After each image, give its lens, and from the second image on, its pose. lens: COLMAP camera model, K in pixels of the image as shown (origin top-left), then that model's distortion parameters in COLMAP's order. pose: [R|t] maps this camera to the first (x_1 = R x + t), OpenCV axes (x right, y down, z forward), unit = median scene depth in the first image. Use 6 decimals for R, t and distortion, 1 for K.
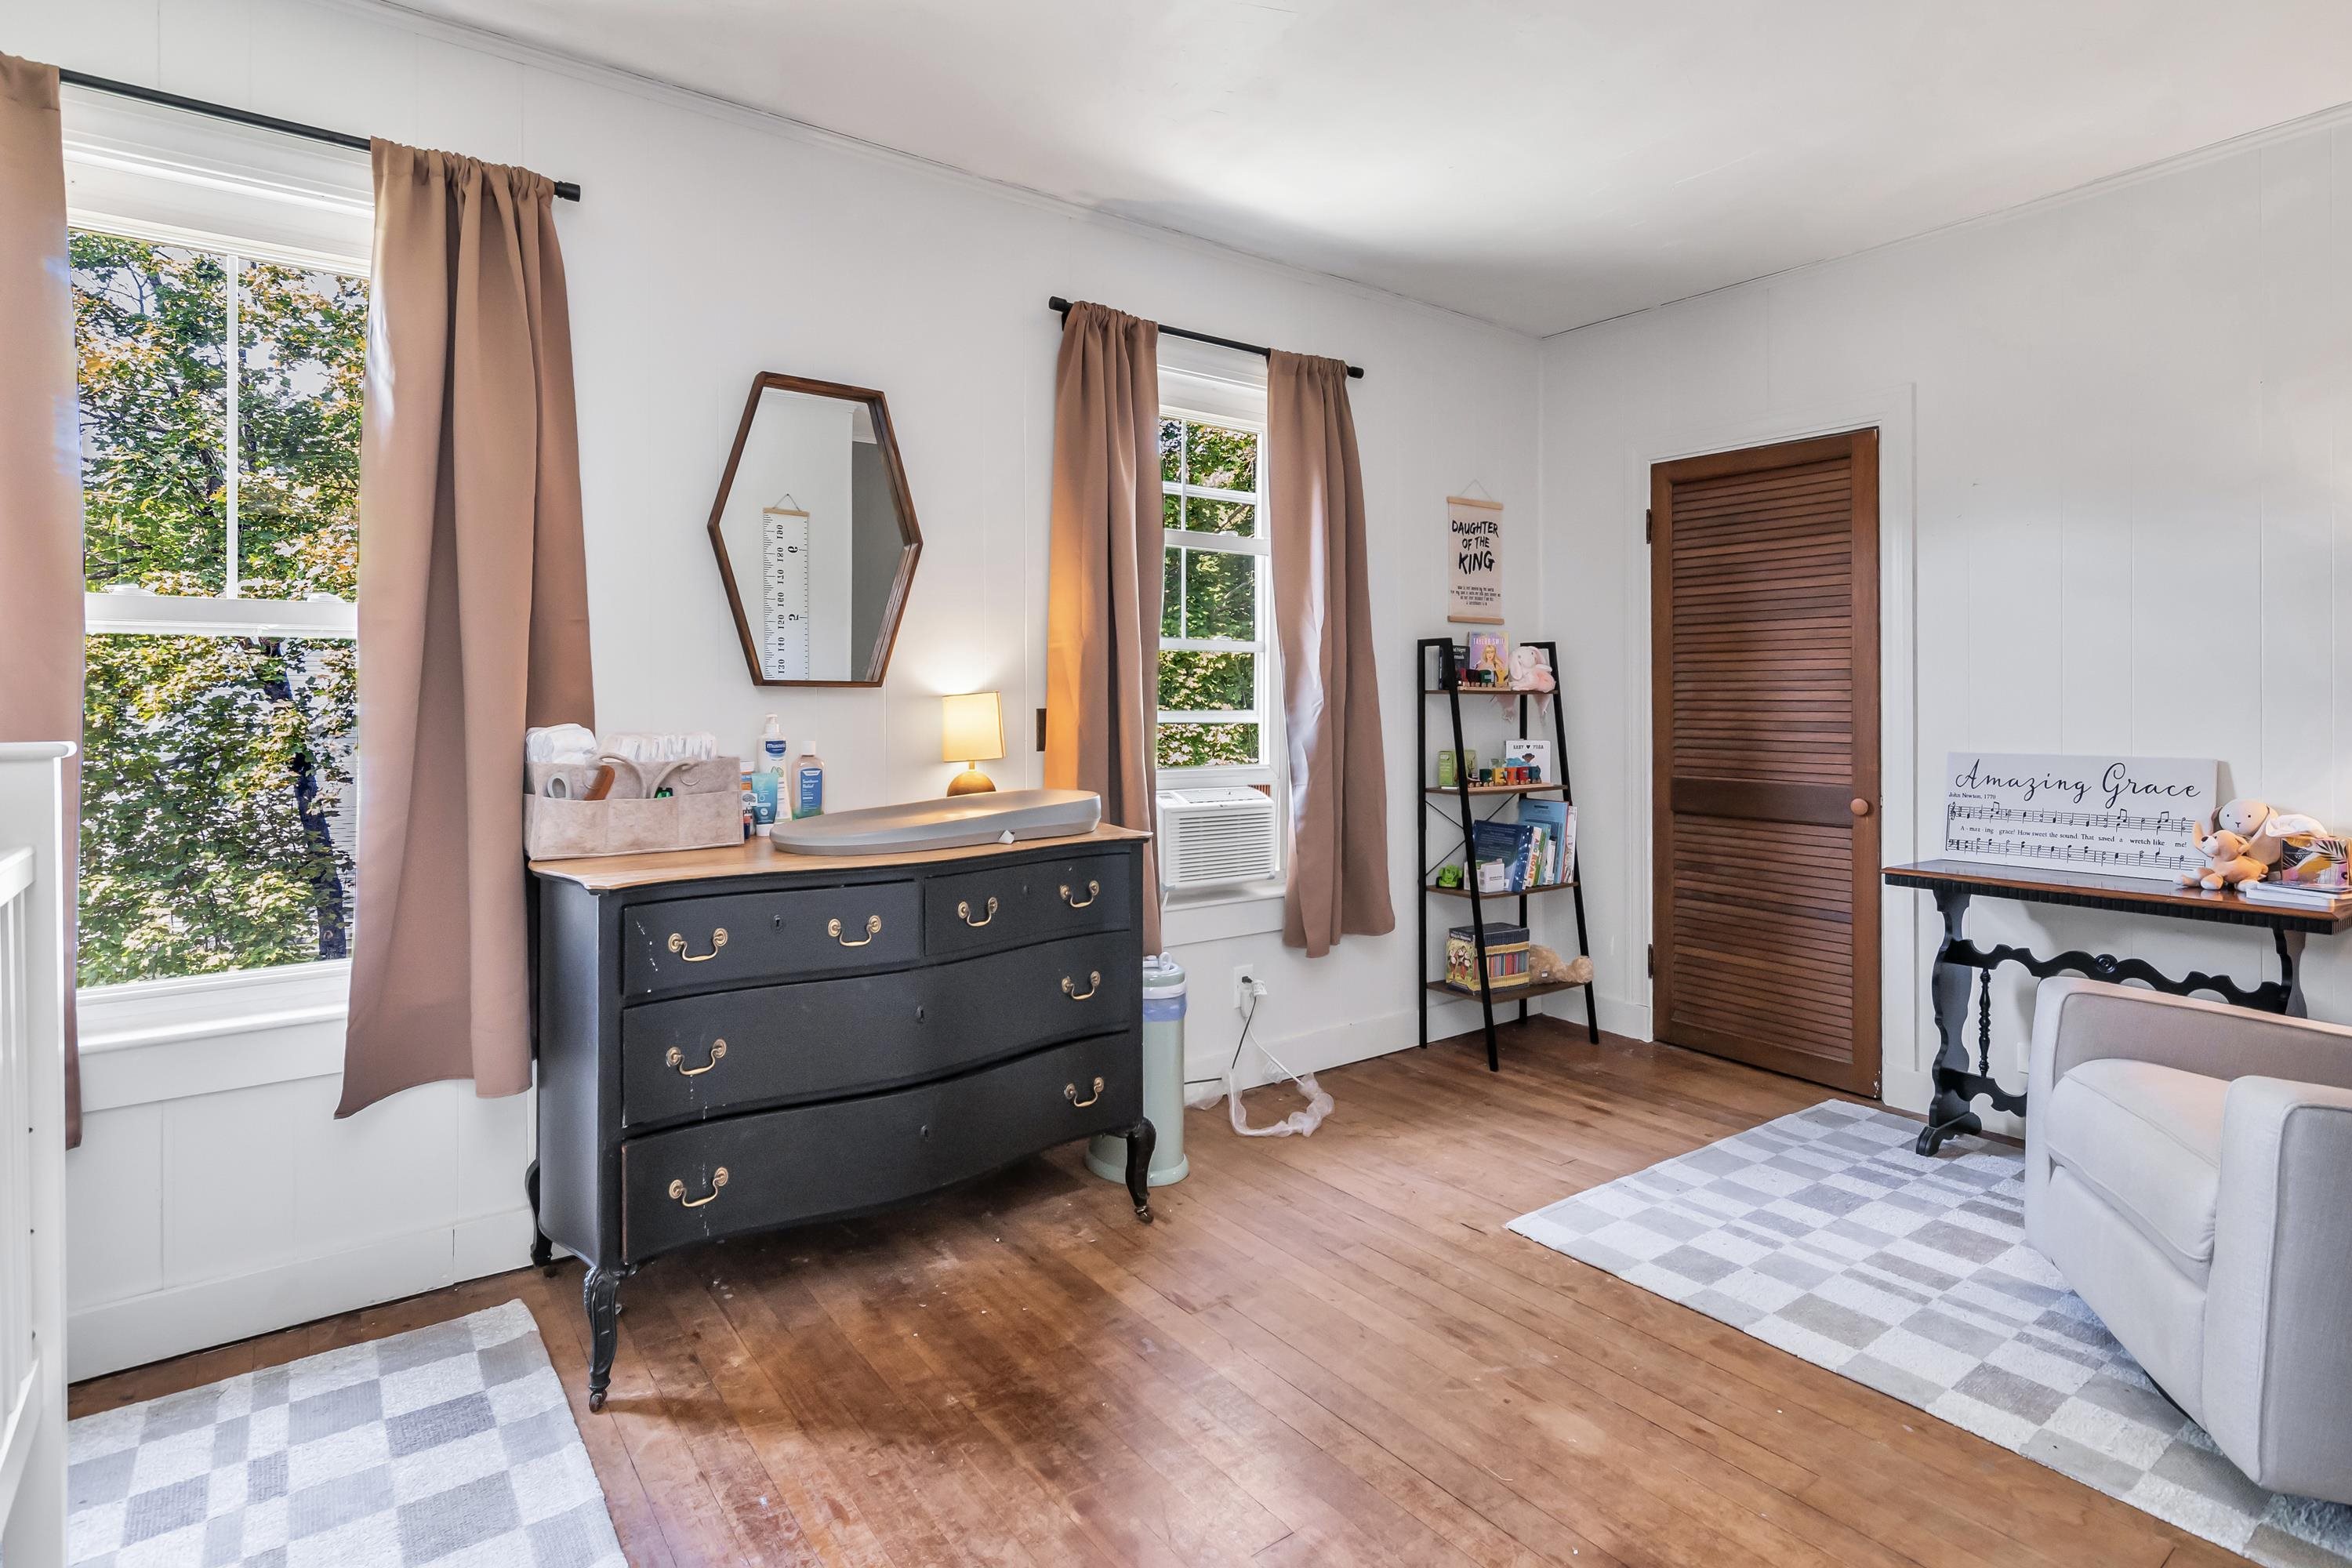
lens RADIAL K [[1159.0, 0, 1177.6], [0, 1159.0, 719.5], [0, 0, 1]] dist [0.002239, 0.000319]
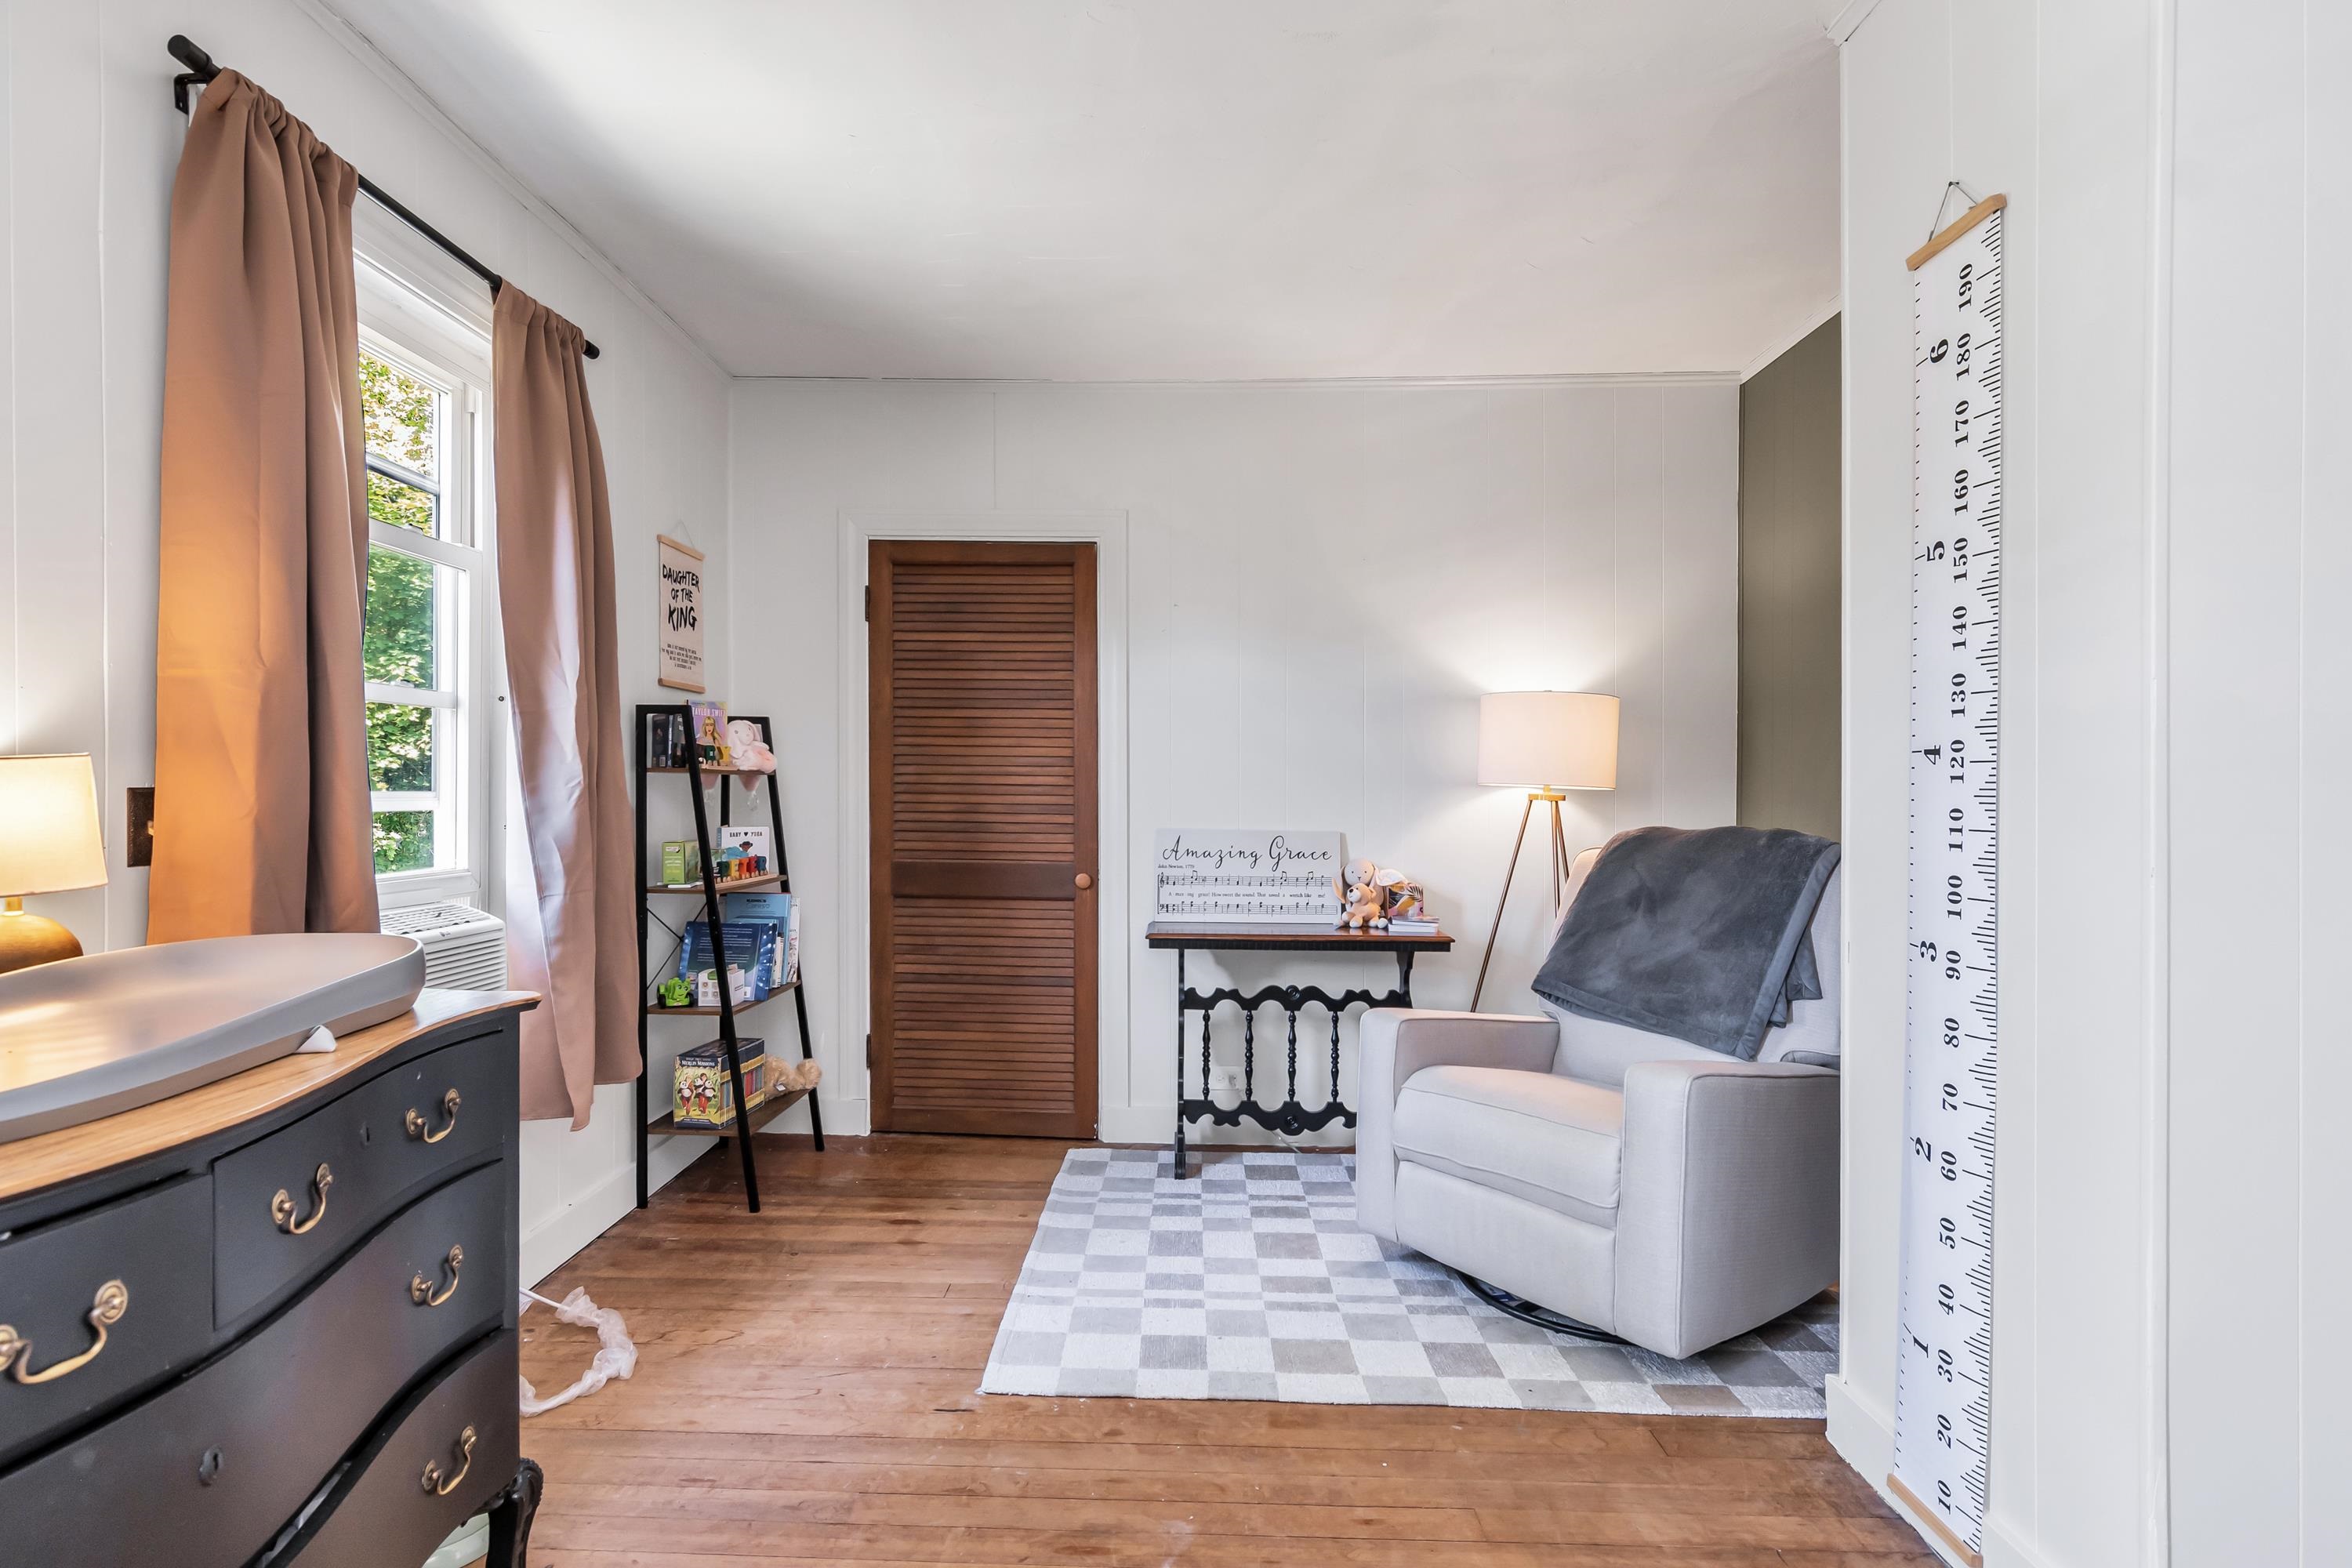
lens RADIAL K [[1116.8, 0, 1171.7], [0, 1116.8, 800.5], [0, 0, 1]] dist [-0.002230, -0.000317]
pose [[0.626146, -0.001280, 0.779705, -0.214835], [0.001770, 0.999998, 0.000220, -0.002131], [-0.779704, 0.001243, 0.626147, 0.288361]]
